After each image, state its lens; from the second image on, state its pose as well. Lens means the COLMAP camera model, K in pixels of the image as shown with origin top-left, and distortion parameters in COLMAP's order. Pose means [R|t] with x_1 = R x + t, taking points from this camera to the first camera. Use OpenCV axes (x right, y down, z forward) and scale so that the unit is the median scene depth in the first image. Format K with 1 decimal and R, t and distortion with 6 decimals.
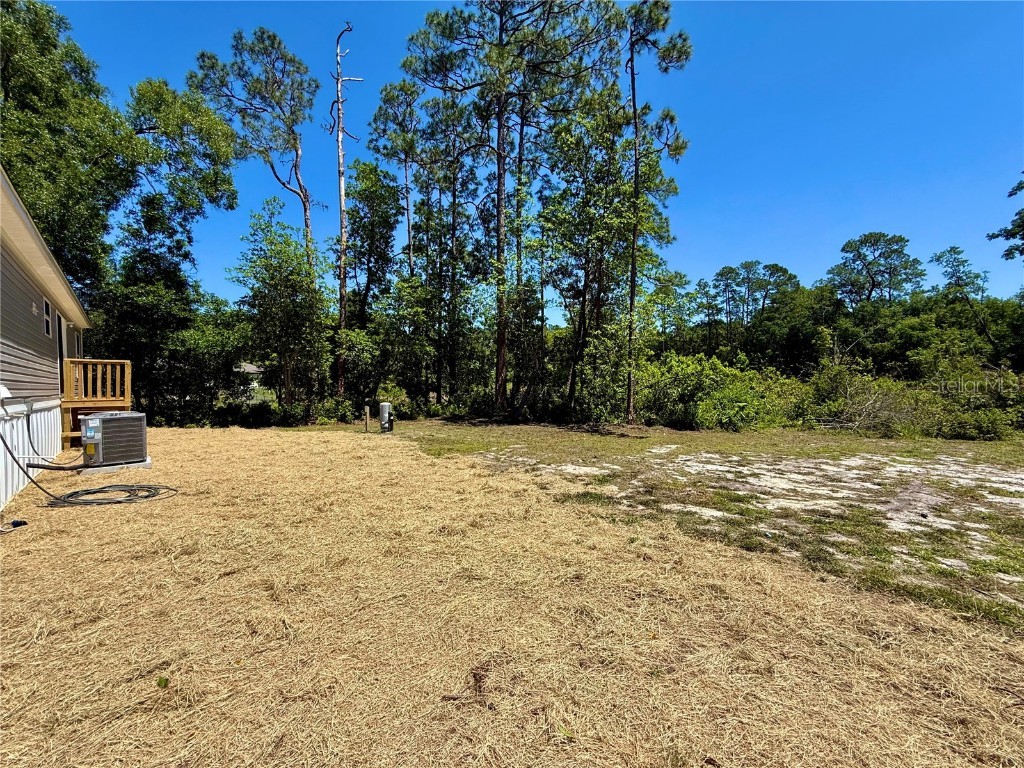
lens RADIAL K [[416.5, 0, 512.0], [0, 416.5, 384.0], [0, 0, 1]] dist [-0.000397, -0.000137]
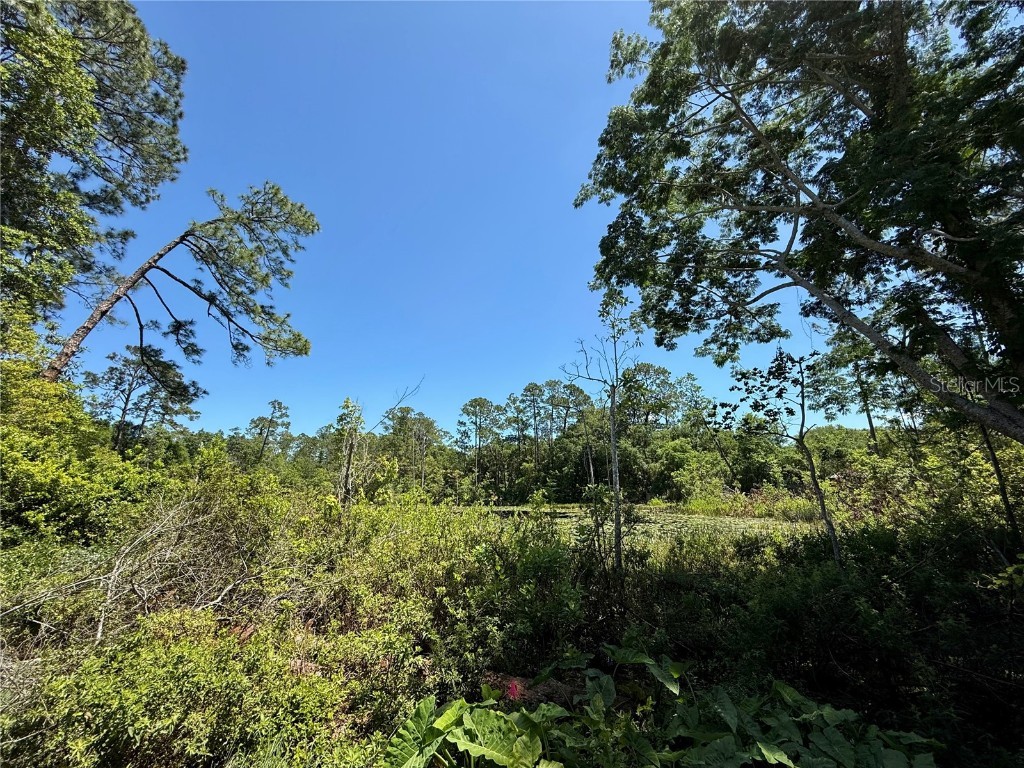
lens RADIAL K [[416.5, 0, 512.0], [0, 416.5, 384.0], [0, 0, 1]] dist [-0.000397, -0.000137]
pose [[0.948486, 0.096546, 0.301750, 0.169956], [-0.011526, 0.962321, -0.271670, -0.003401], [-0.316609, 0.254198, 0.913861, 0.093930]]
